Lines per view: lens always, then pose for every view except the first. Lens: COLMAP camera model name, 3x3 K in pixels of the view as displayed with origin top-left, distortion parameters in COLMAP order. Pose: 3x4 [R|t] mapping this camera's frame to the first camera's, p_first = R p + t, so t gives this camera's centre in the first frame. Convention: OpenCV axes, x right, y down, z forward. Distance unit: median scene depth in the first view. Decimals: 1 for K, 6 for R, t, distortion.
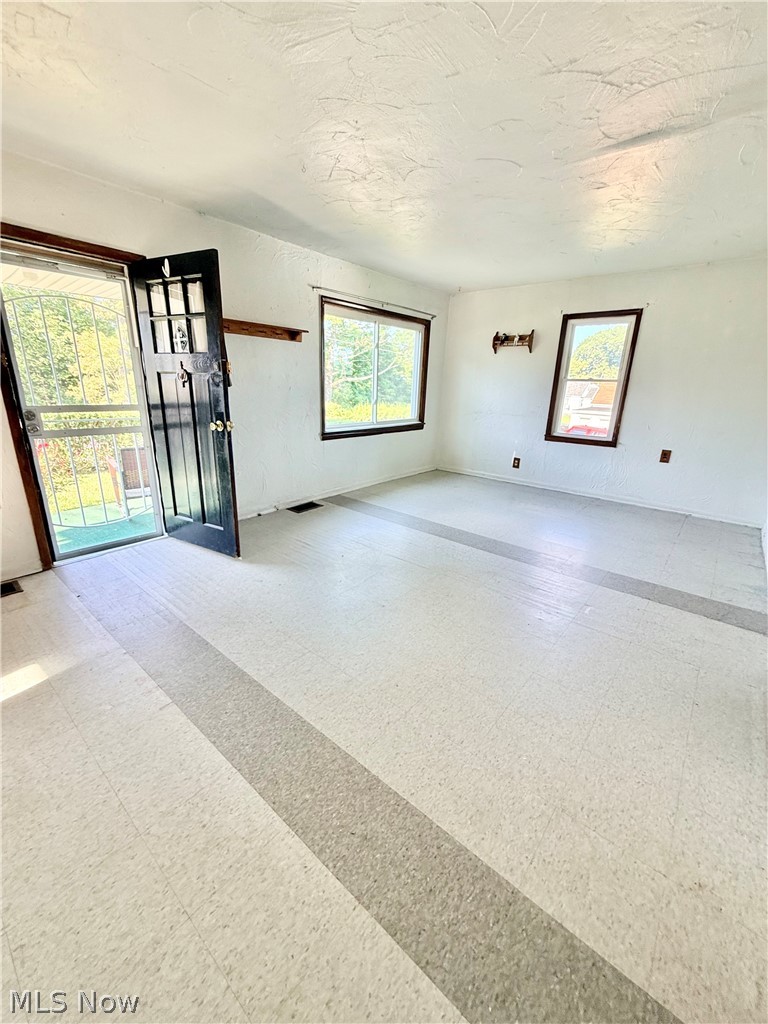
lens RADIAL K [[409.6, 0, 384.0], [0, 409.6, 512.0], [0, 0, 1]] dist [-0.001441, -0.000165]
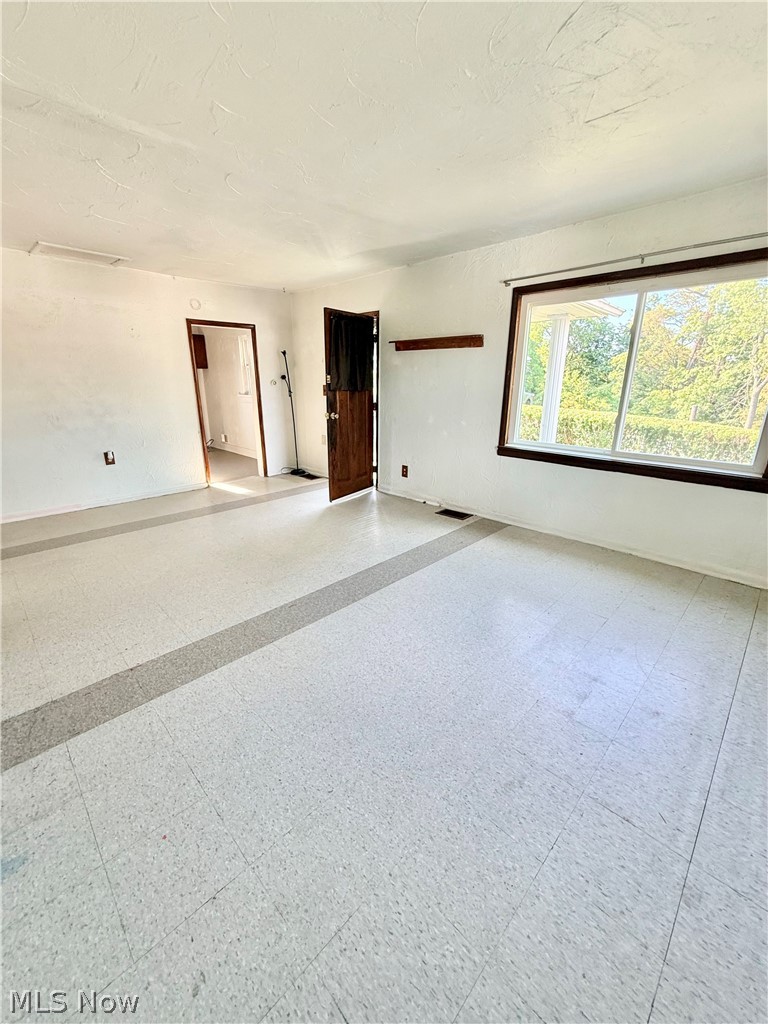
lens RADIAL K [[409.6, 0, 384.0], [0, 409.6, 512.0], [0, 0, 1]] dist [-0.001441, -0.000165]
pose [[-0.083165, 0.279029, -0.956675, 0.811013], [-0.306217, 0.906399, 0.290985, -0.267067], [0.948322, 0.317150, 0.010063, 0.871254]]
